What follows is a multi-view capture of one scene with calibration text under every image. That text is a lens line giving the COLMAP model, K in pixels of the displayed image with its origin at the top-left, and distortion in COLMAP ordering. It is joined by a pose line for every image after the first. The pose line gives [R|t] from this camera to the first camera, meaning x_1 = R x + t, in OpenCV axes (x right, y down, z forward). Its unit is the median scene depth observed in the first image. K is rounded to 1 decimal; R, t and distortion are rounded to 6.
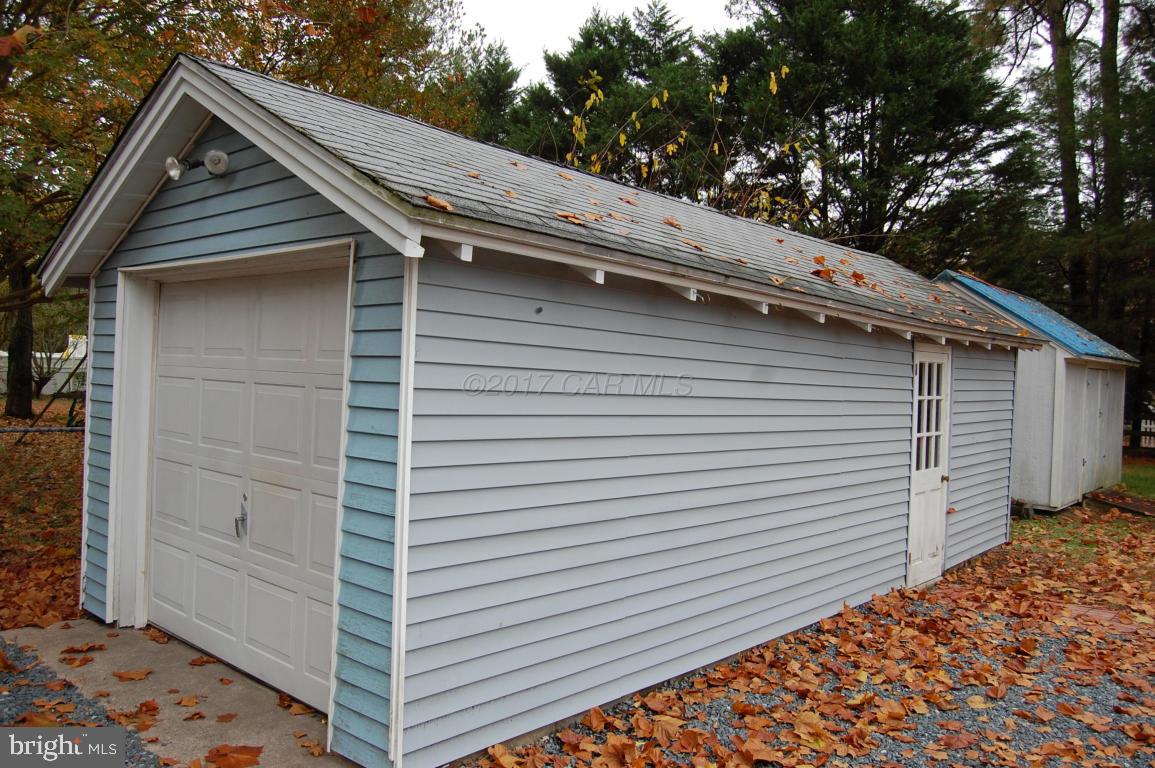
lens RADIAL K [[899.3, 0, 583.9], [0, 899.3, 386.0], [0, 0, 1]] dist [-0.106338, 0.055129]
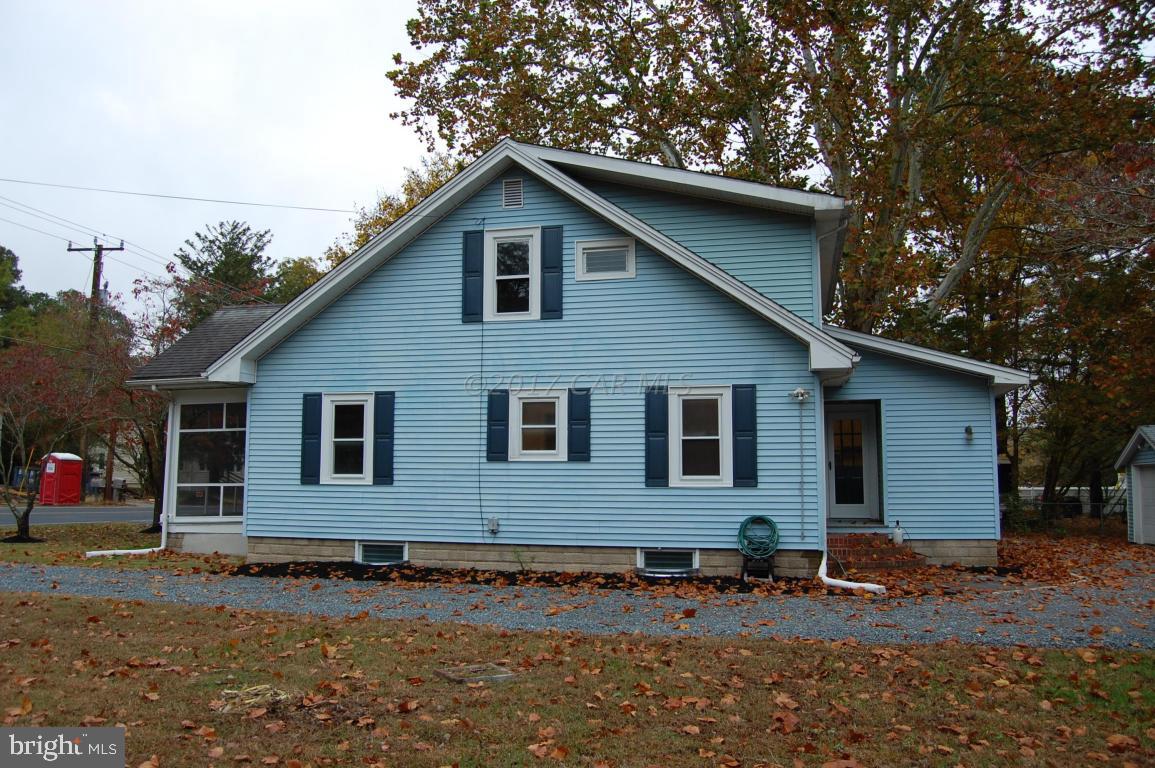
lens RADIAL K [[899.3, 0, 583.9], [0, 899.3, 386.0], [0, 0, 1]] dist [-0.106338, 0.055129]
pose [[0.473751, -0.145985, -0.868475, 0.719952], [0.008647, 0.986888, -0.161172, 0.058453], [0.880616, 0.068846, 0.468802, -1.251000]]
